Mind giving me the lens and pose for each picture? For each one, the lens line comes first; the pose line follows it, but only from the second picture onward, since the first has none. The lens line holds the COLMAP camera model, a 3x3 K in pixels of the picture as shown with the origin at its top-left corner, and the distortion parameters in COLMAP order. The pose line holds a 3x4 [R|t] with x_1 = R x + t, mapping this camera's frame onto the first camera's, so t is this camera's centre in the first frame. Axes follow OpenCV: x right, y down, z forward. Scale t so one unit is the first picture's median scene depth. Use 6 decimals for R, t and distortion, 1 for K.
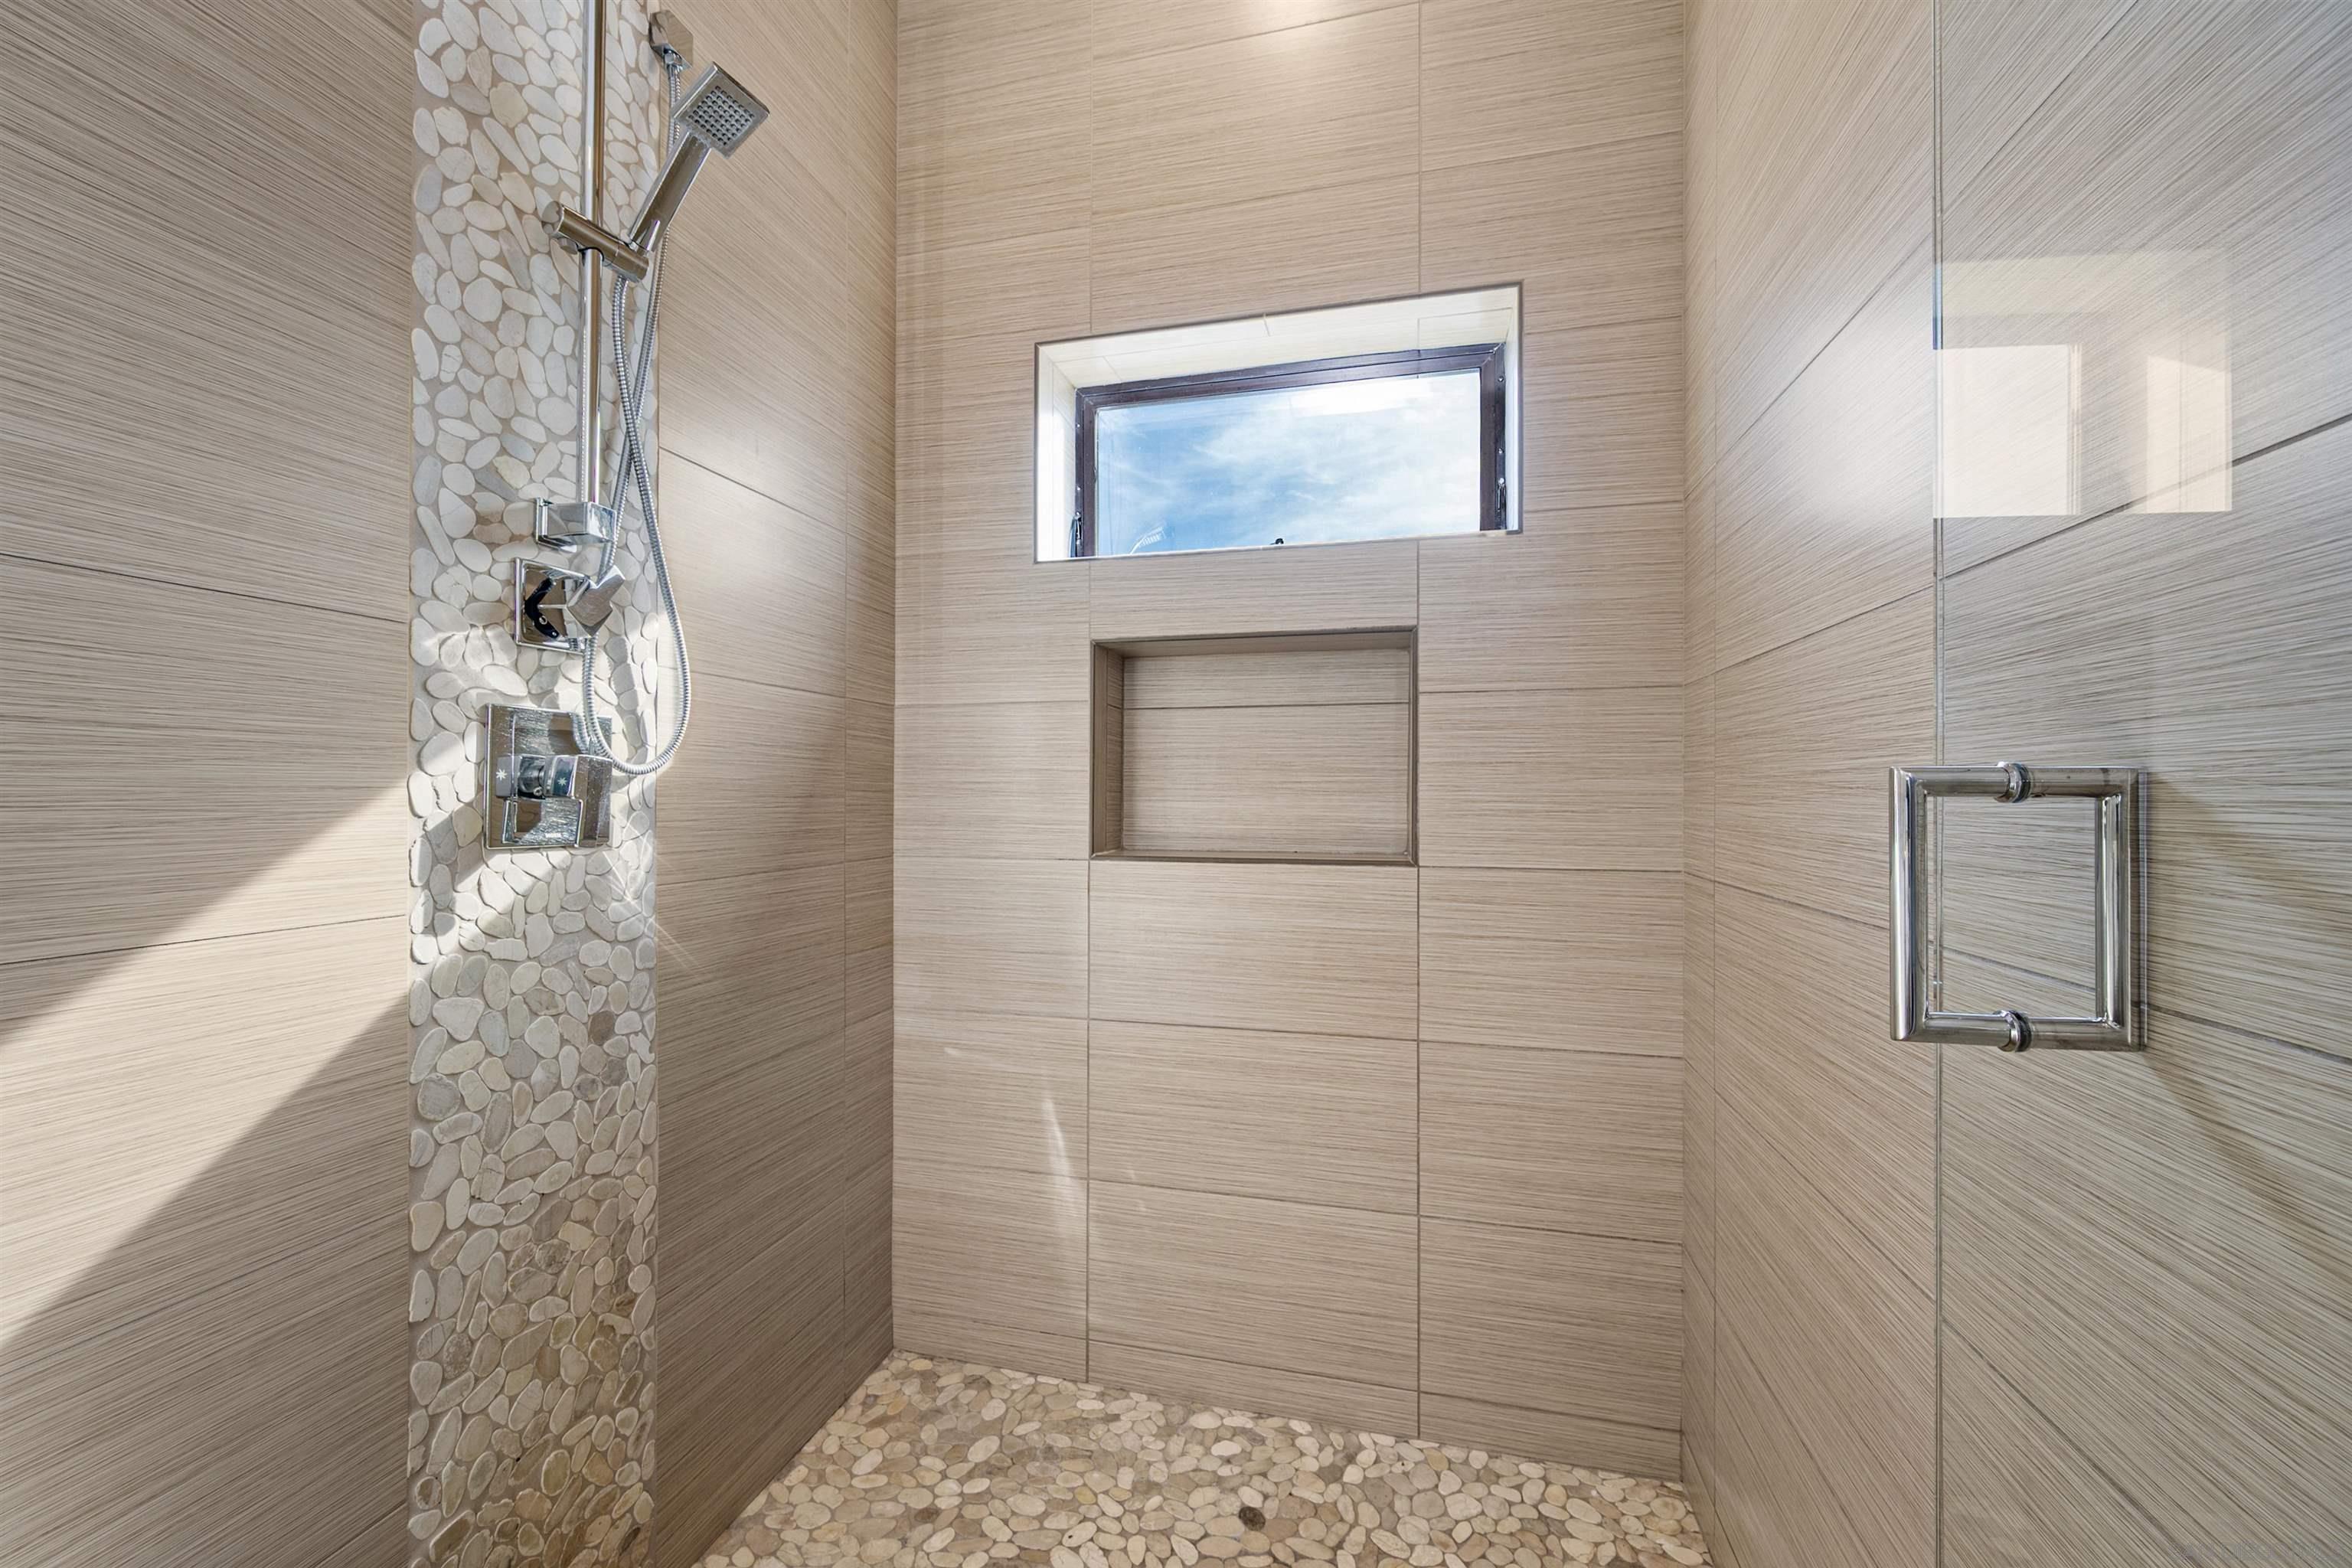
lens RADIAL K [[941.4, 0, 1163.0], [0, 941.4, 796.5], [0, 0, 1]] dist [-0.001013, -0.000157]
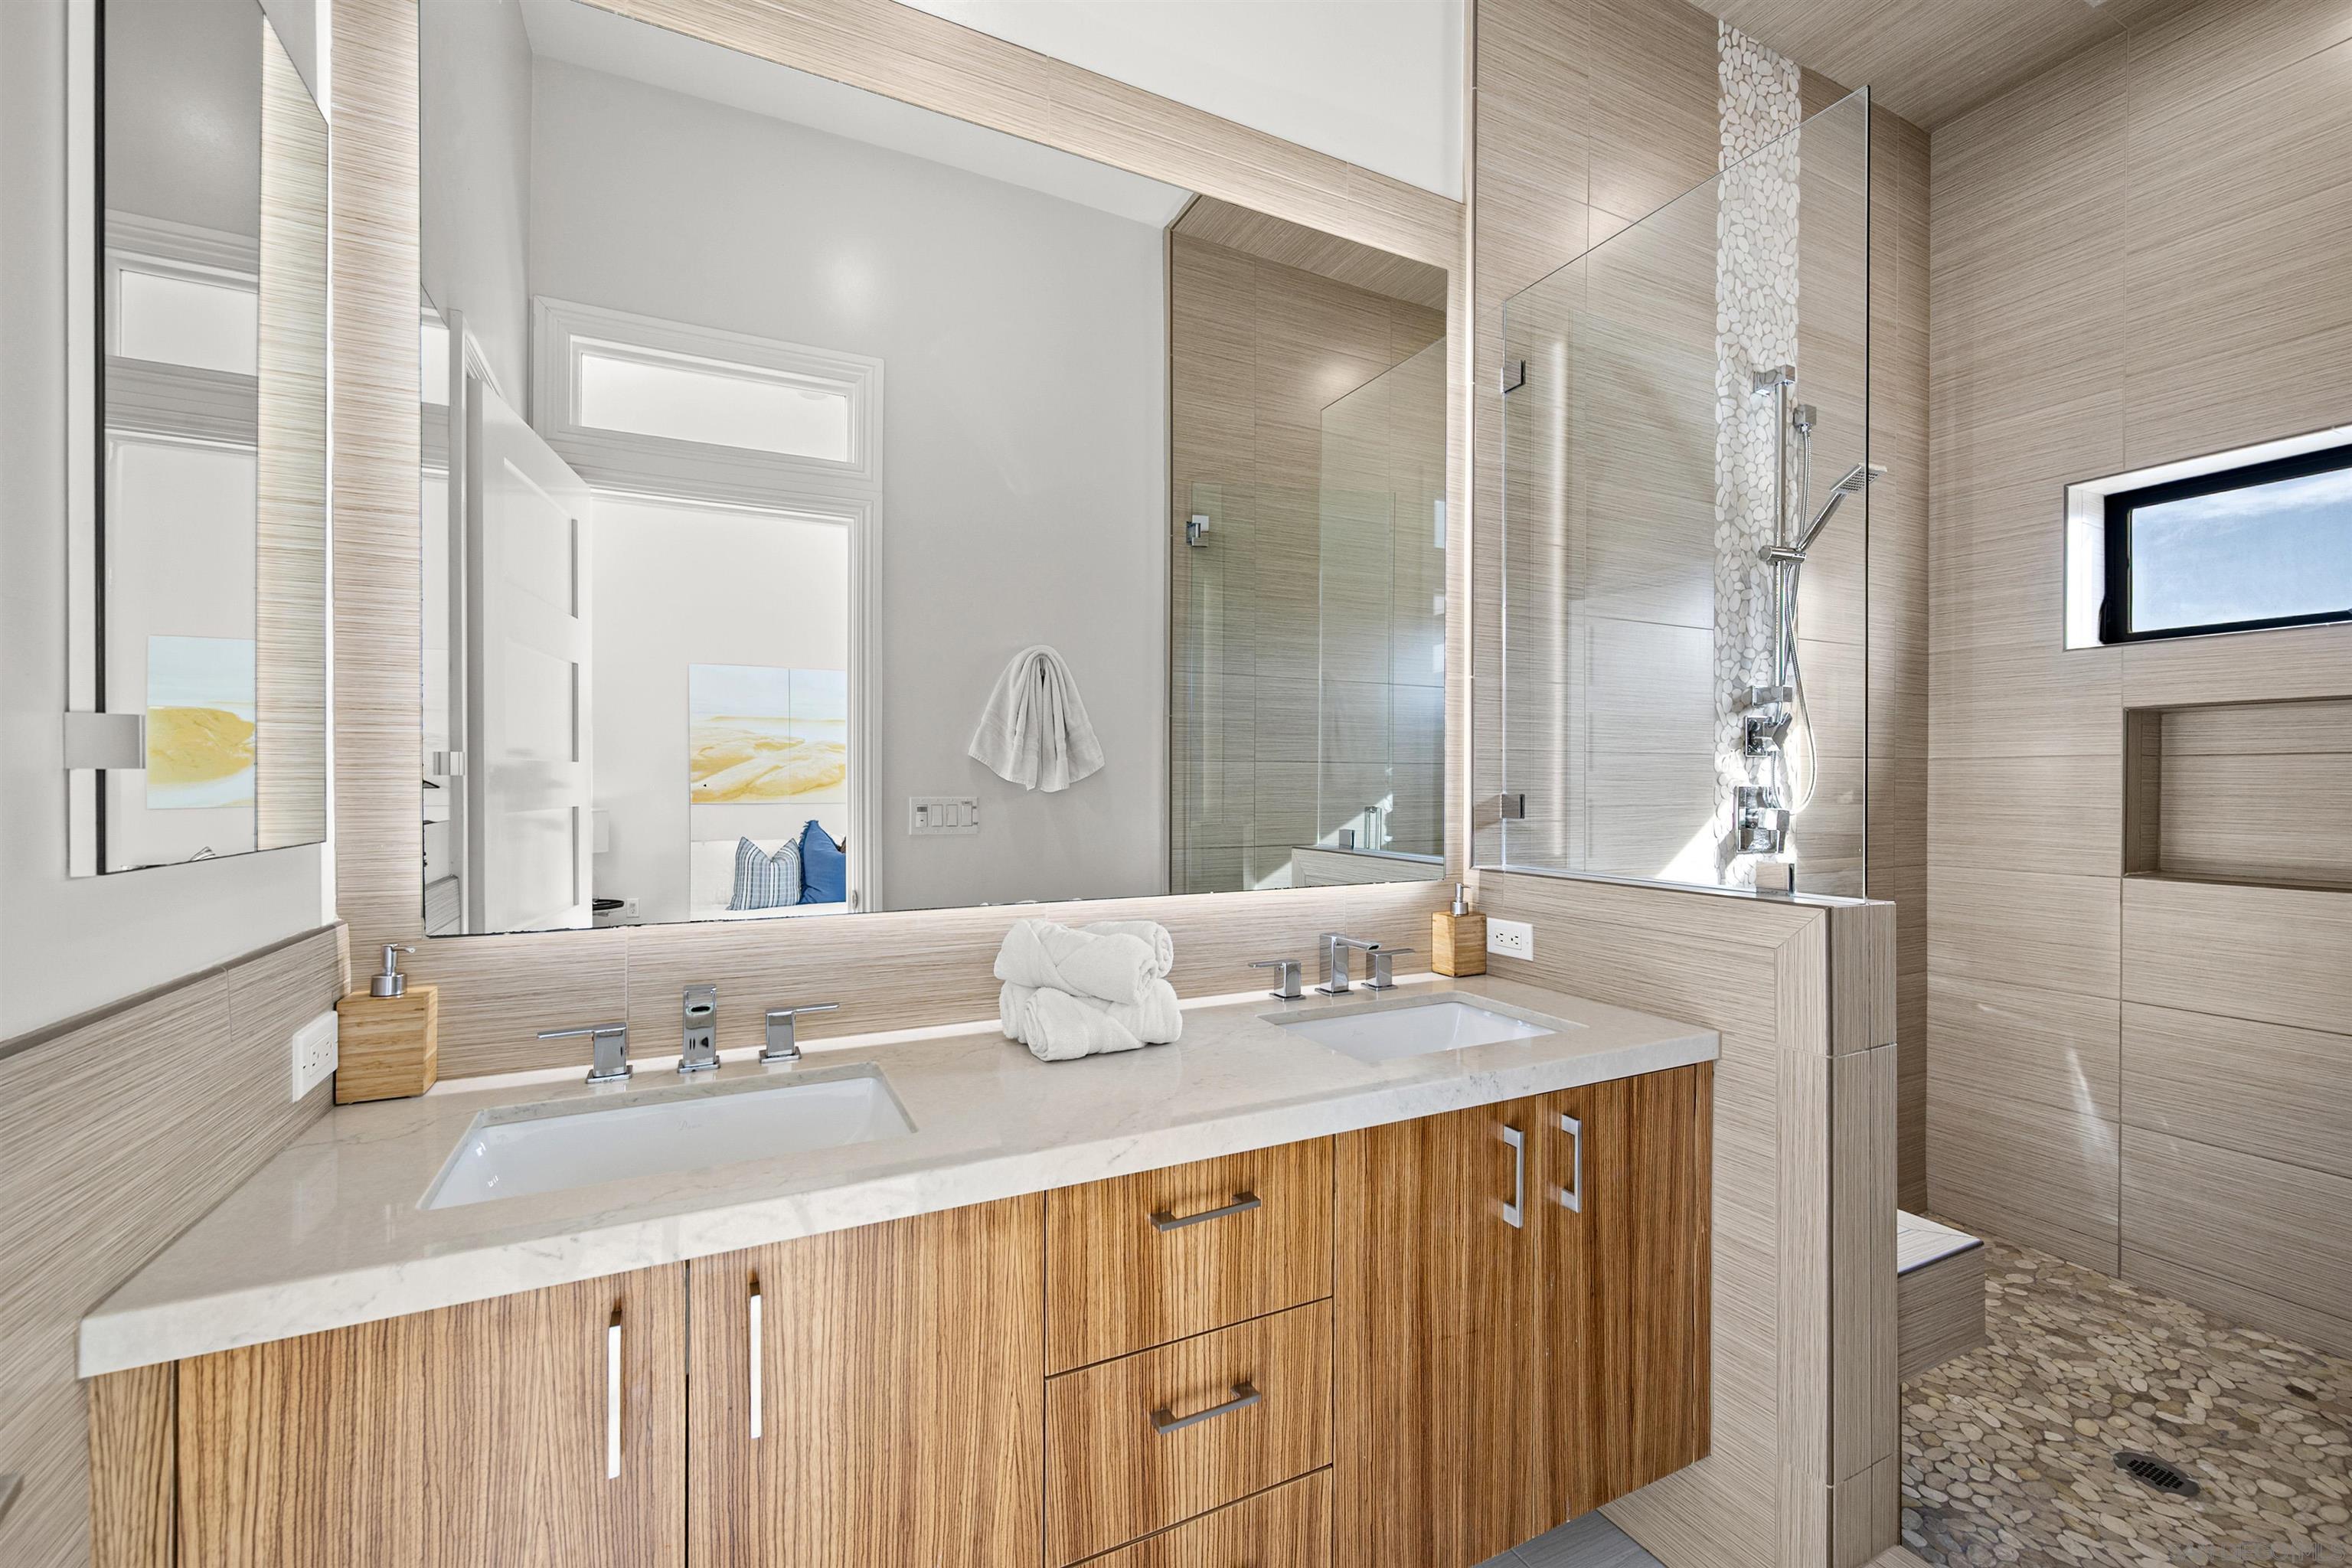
lens RADIAL K [[948.0, 0, 1176.0], [0, 948.0, 784.0], [0, 0, 1]] dist [0.000455, 0.000809]
pose [[0.656356, 0.000614, -0.754451, 0.052475], [-0.002747, 0.999995, -0.001576, -0.055478], [0.754446, 0.003107, 0.656354, -0.832558]]
